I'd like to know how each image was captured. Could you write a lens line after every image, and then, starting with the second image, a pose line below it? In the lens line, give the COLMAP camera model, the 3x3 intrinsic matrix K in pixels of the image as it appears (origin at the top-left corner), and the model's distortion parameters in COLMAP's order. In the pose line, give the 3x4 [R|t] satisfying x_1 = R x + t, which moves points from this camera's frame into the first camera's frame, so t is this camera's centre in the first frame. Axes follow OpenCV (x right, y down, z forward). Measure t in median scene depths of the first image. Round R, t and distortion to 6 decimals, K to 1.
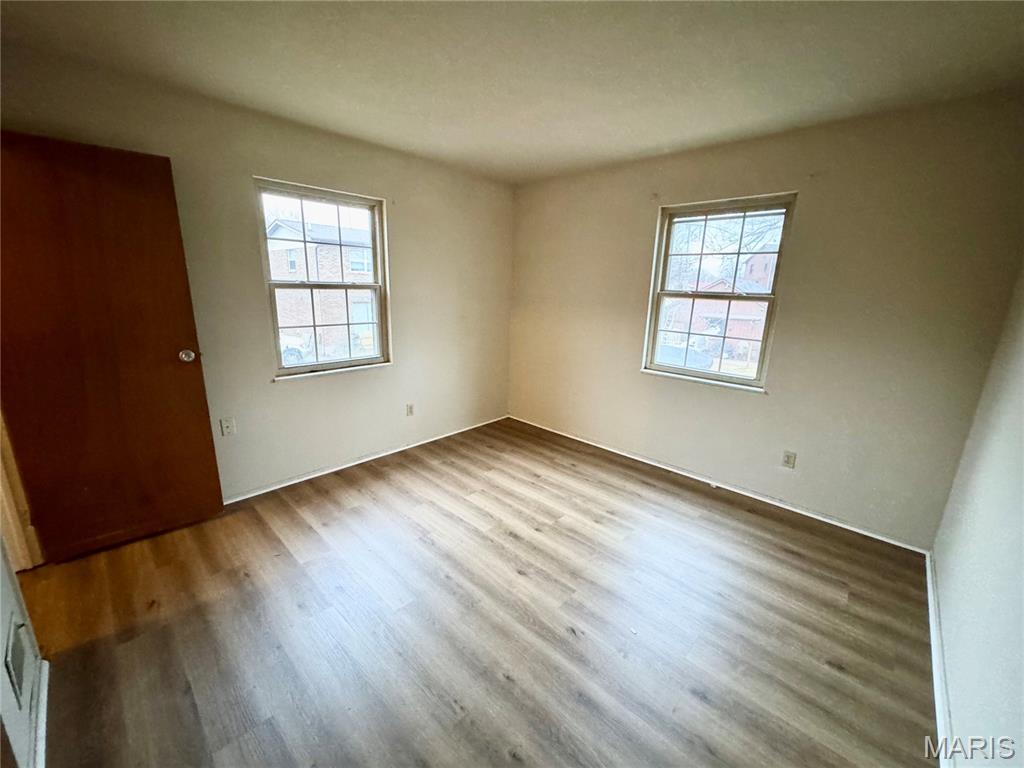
lens RADIAL K [[407.8, 0, 511.2], [0, 407.8, 383.5], [0, 0, 1]] dist [-0.003007, 0.000401]
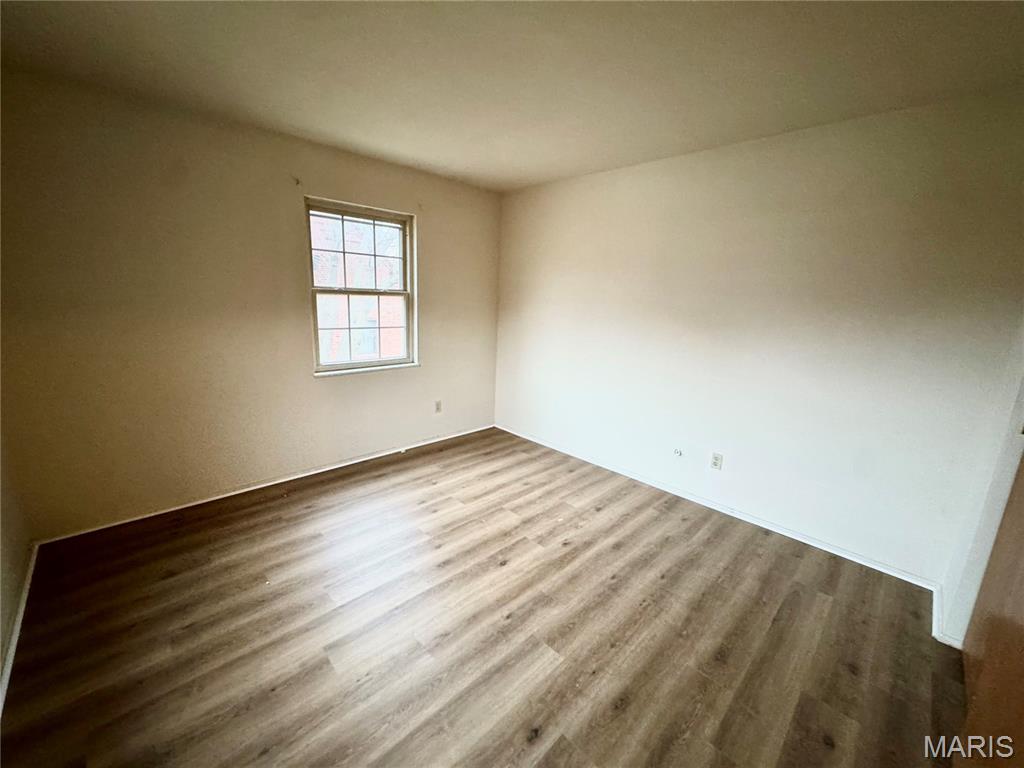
lens RADIAL K [[407.8, 0, 511.2], [0, 407.8, 383.5], [0, 0, 1]] dist [-0.003007, 0.000401]
pose [[0.037817, -0.238772, 0.970339, -0.690367], [0.200470, 0.953106, 0.226719, -0.166703], [-0.978970, 0.185950, 0.083911, 0.627067]]
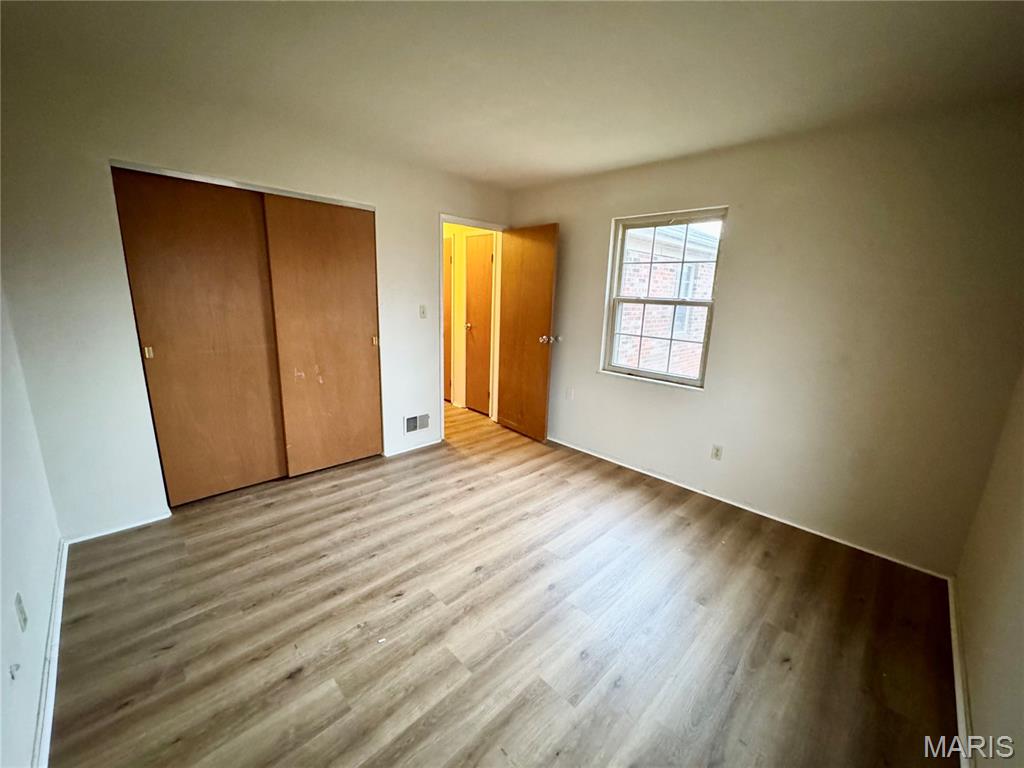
lens RADIAL K [[407.8, 0, 511.2], [0, 407.8, 383.5], [0, 0, 1]] dist [-0.003007, 0.000401]
pose [[-0.029230, 0.194152, -0.980536, 0.727939], [-0.271537, 0.942524, 0.194720, -0.152303], [0.961984, 0.271944, 0.025169, 0.722391]]
